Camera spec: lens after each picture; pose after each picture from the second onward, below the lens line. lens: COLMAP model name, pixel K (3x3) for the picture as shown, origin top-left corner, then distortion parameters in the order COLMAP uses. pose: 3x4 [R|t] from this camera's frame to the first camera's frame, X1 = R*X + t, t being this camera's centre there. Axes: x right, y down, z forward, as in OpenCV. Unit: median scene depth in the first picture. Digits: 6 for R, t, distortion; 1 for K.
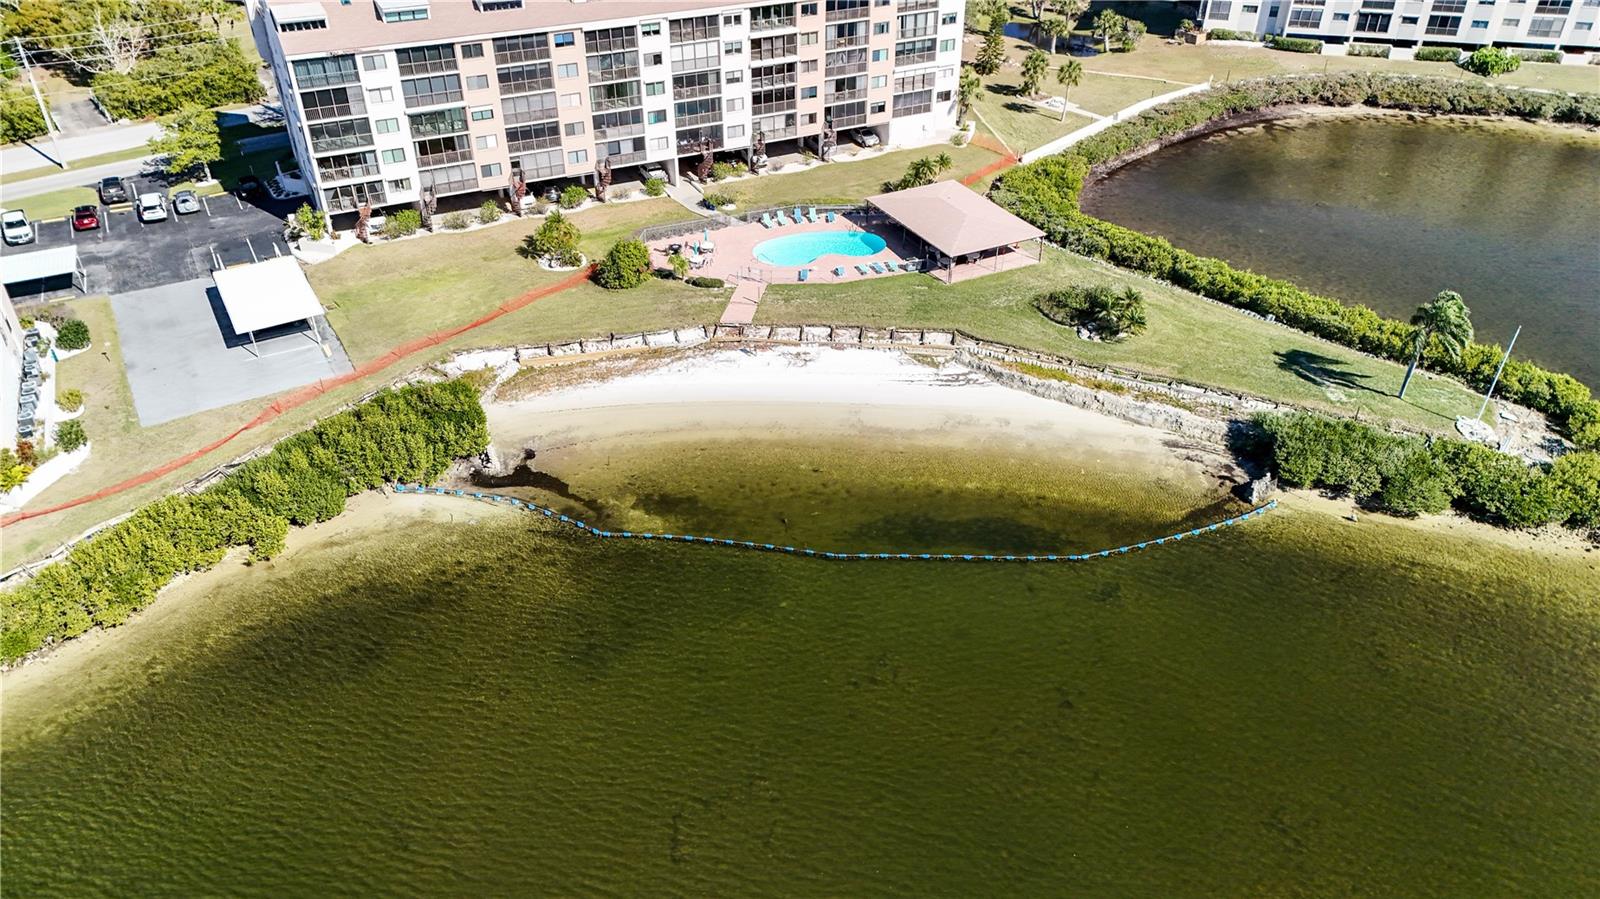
lens RADIAL K [[1176.6, 0, 799.3], [0, 1176.6, 500.4], [0, 0, 1]] dist [0.010582, 0.003598]
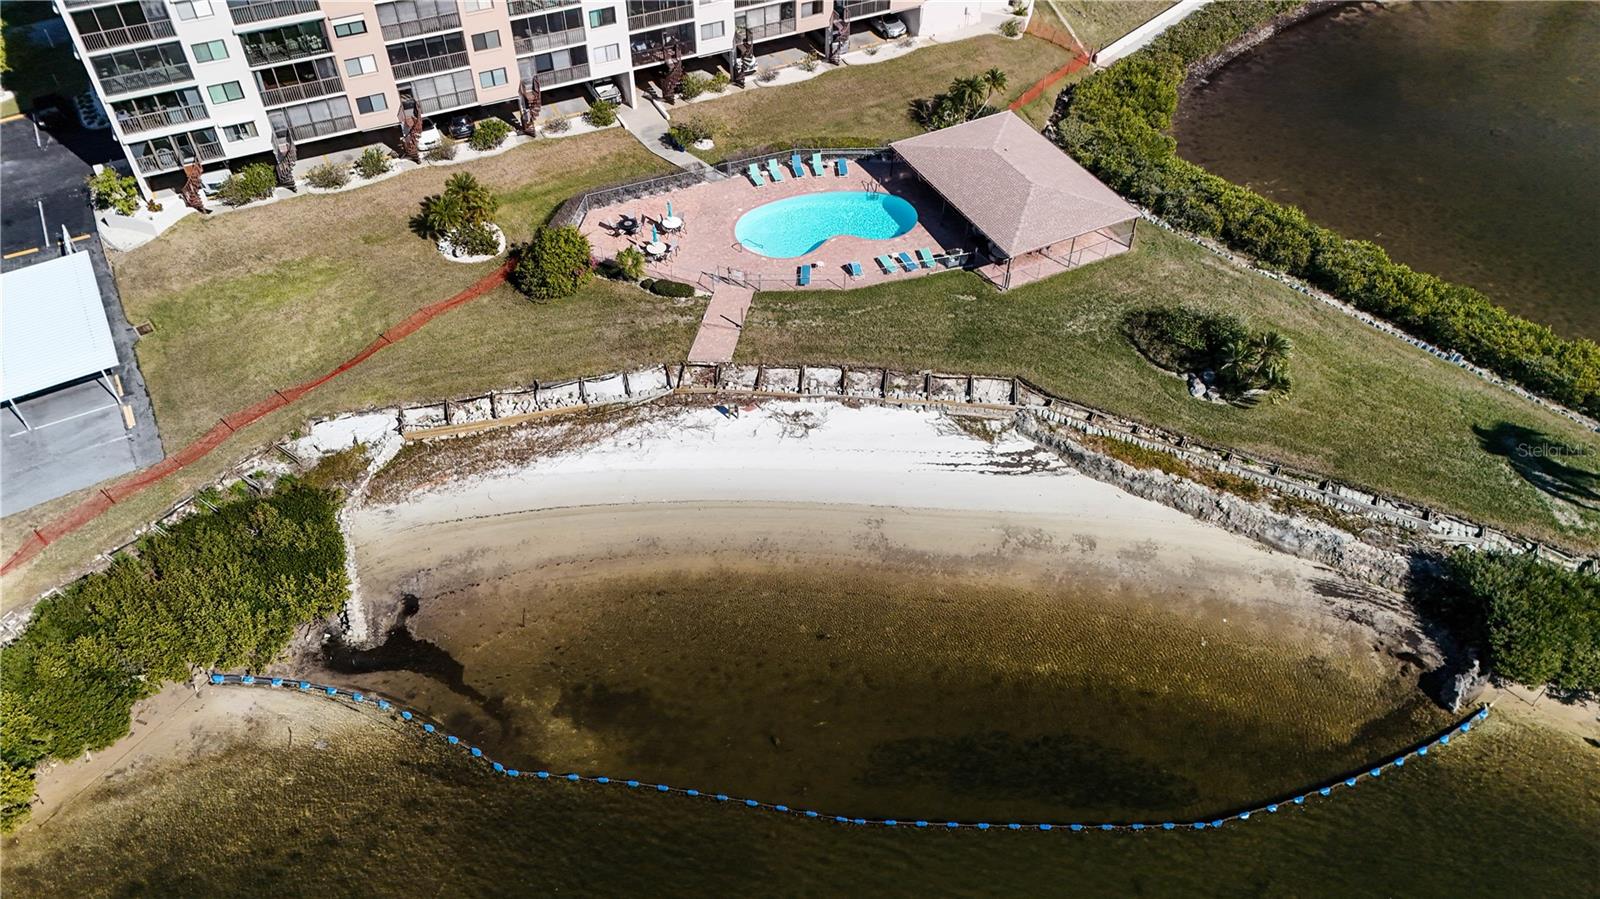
lens RADIAL K [[1176.6, 0, 799.3], [0, 1176.6, 500.4], [0, 0, 1]] dist [0.010582, 0.003598]
pose [[0.999984, 0.005046, 0.002360, -0.000518], [-0.005393, 0.983062, 0.183193, -0.194078], [-0.001396, -0.183203, 0.983074, 0.273131]]
